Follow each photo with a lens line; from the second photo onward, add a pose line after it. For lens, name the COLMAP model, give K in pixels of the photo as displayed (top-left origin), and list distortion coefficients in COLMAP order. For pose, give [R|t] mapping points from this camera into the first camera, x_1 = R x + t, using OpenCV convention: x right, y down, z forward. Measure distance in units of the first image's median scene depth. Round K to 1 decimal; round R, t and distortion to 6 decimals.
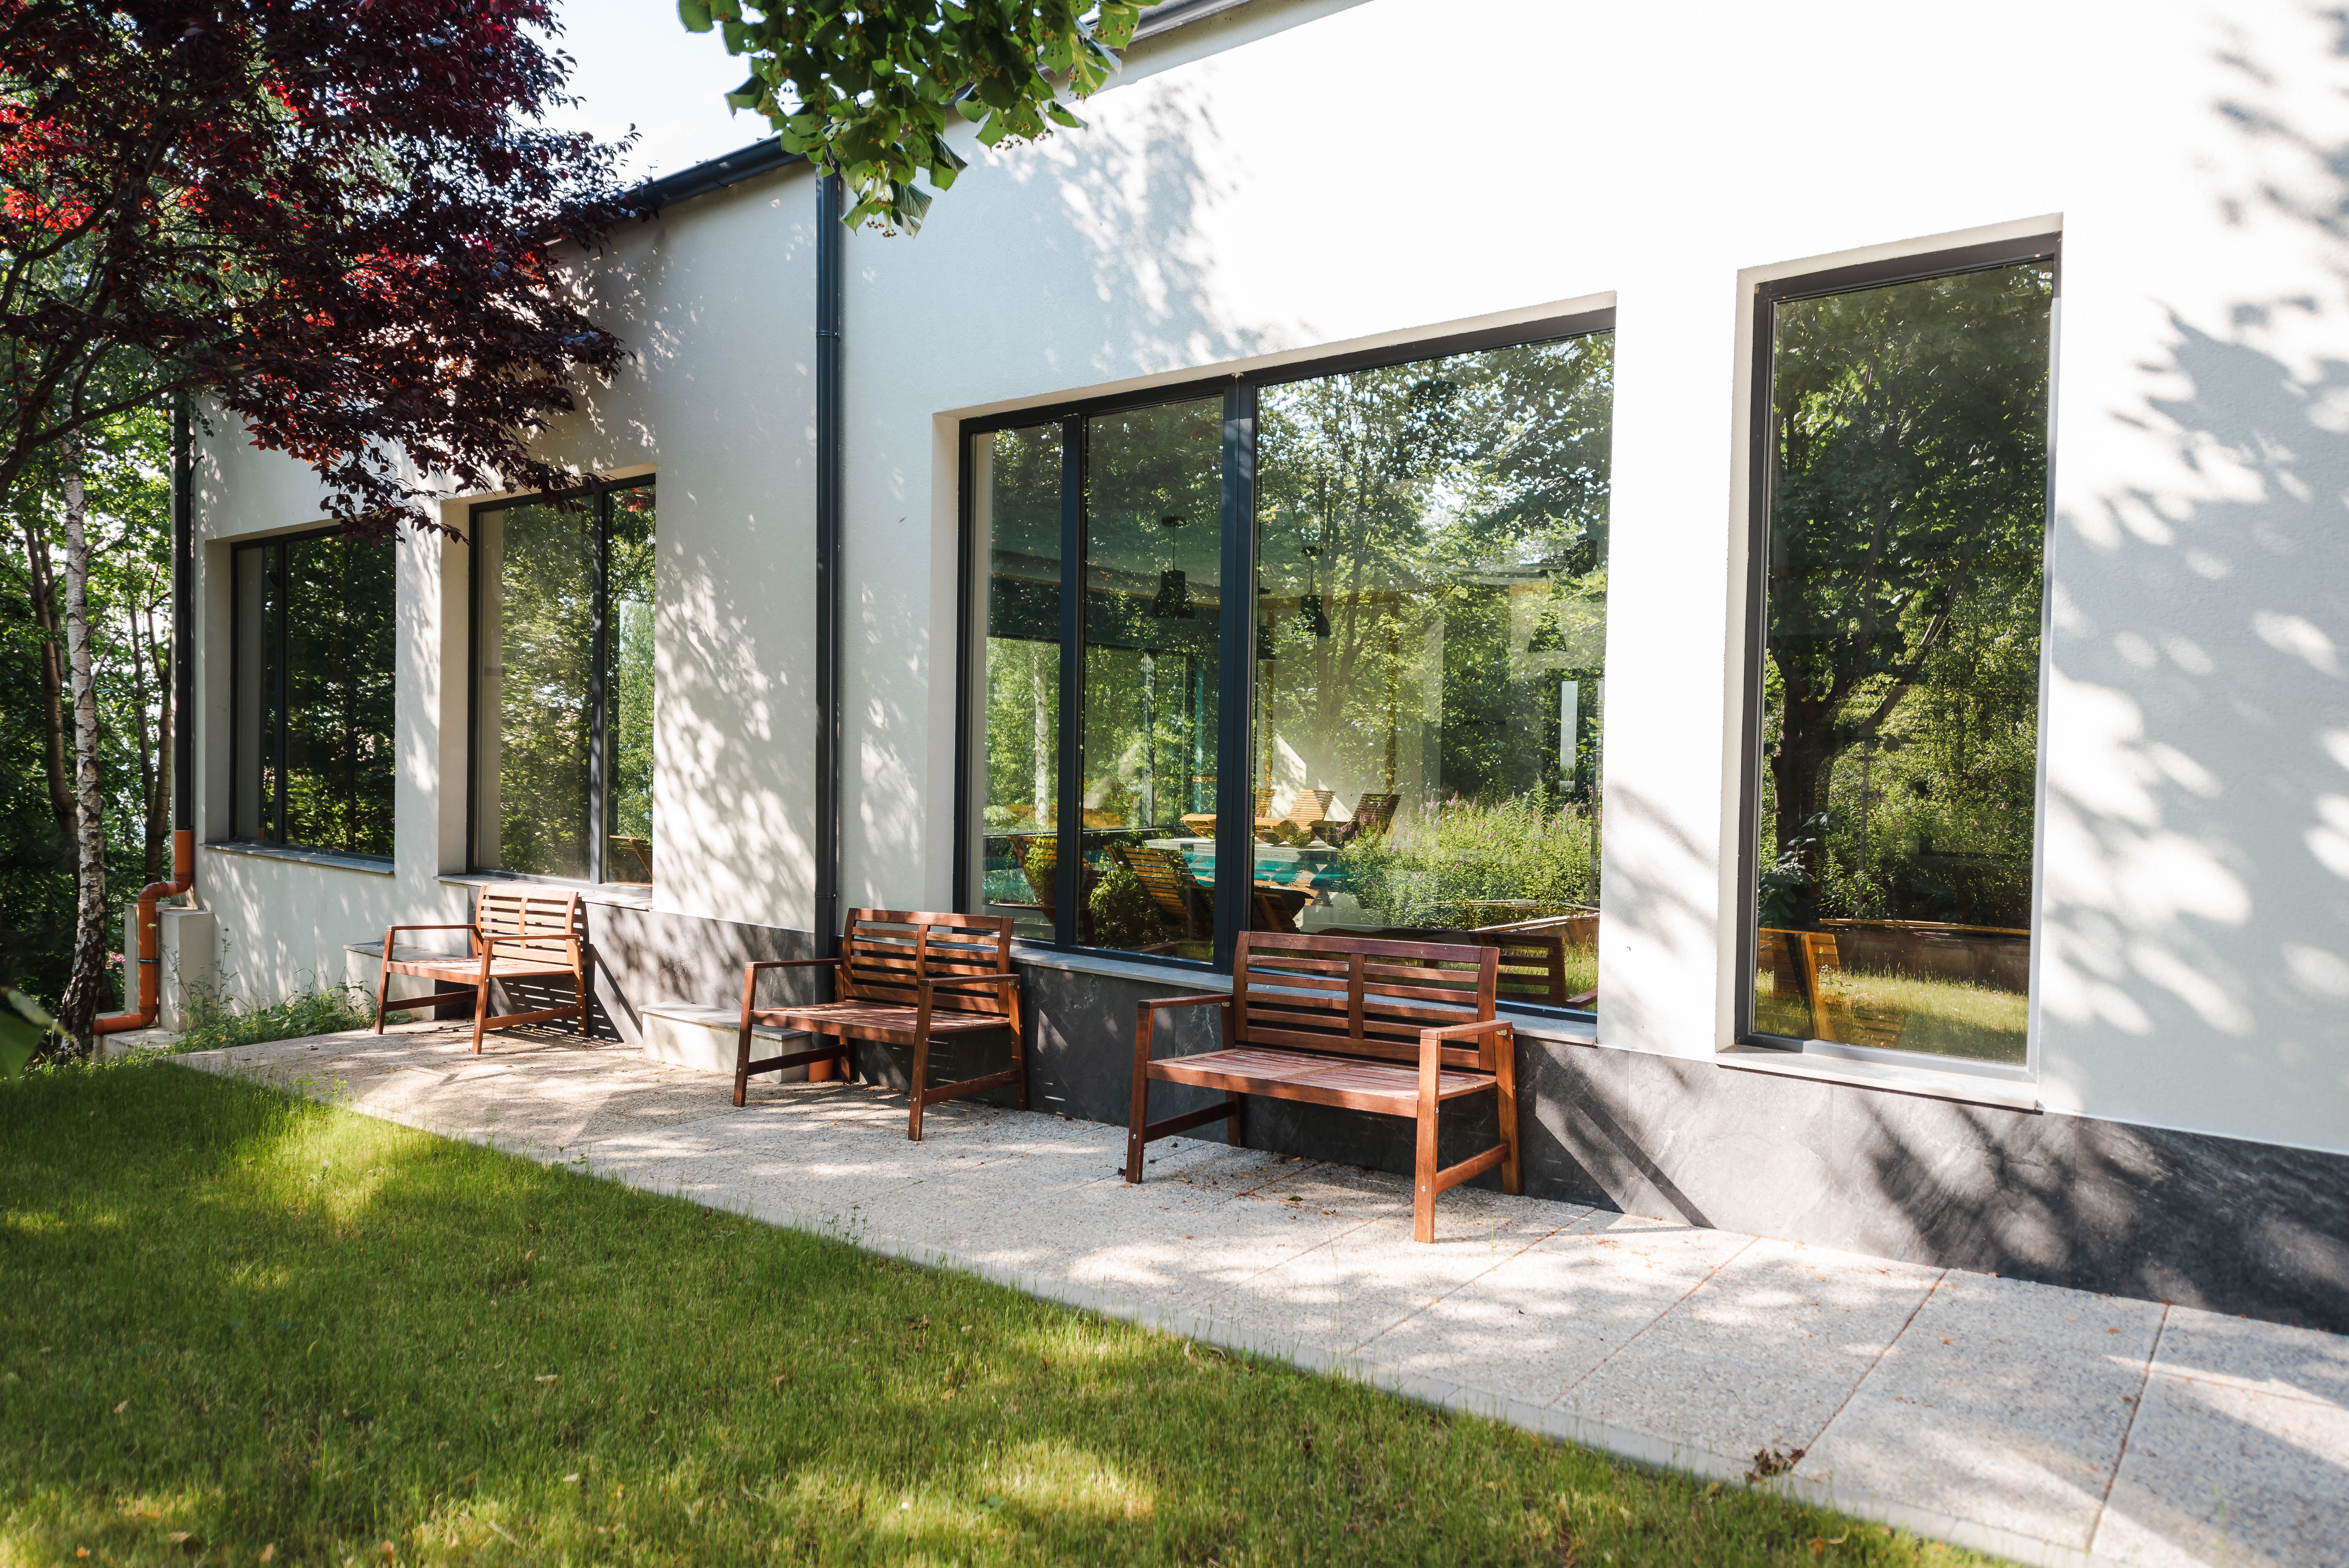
lens RADIAL K [[1549.6, 0, 1174.5], [0, 1549.6, 784.0], [0, 0, 1]] dist [0.032525, -0.029464]
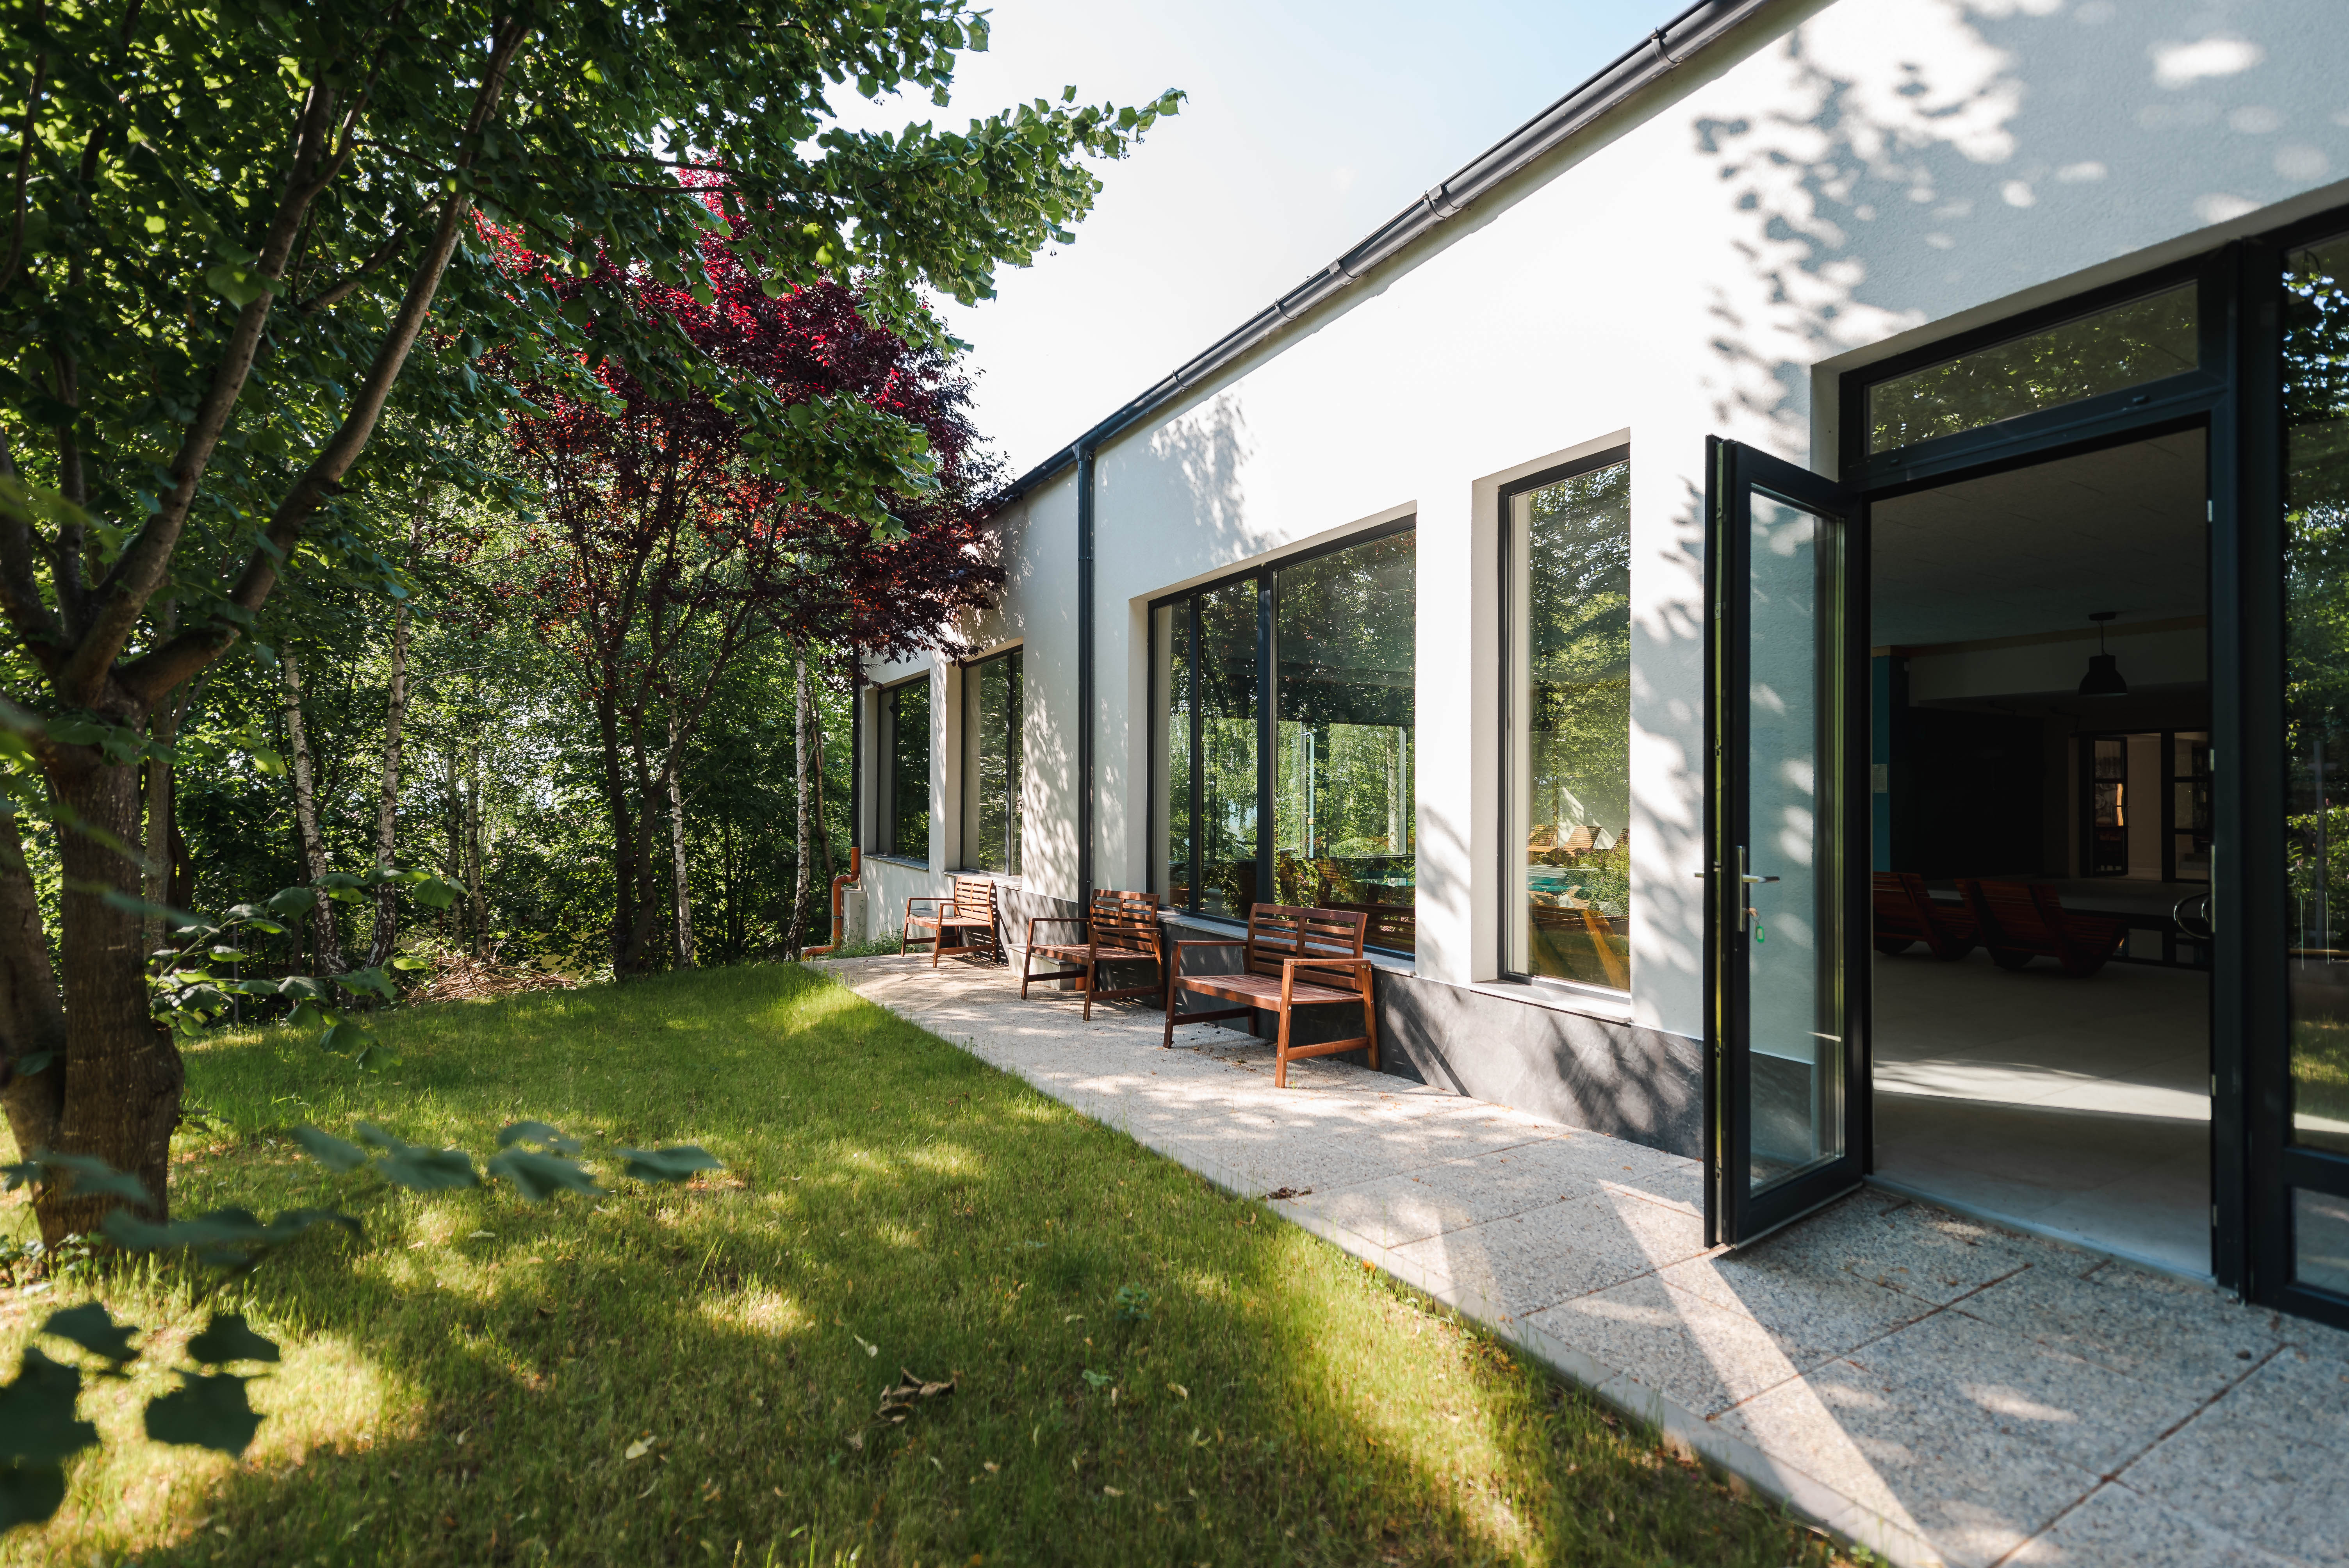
lens RADIAL K [[1101.4, 0, 1174.5], [0, 1101.4, 784.0], [0, 0, 1]] dist [0.000692, 0.000031]
pose [[0.919420, -0.018346, -0.392849, 0.483352], [0.002795, 0.999191, -0.040122, 0.019088], [0.393267, 0.035791, 0.918727, -0.115612]]
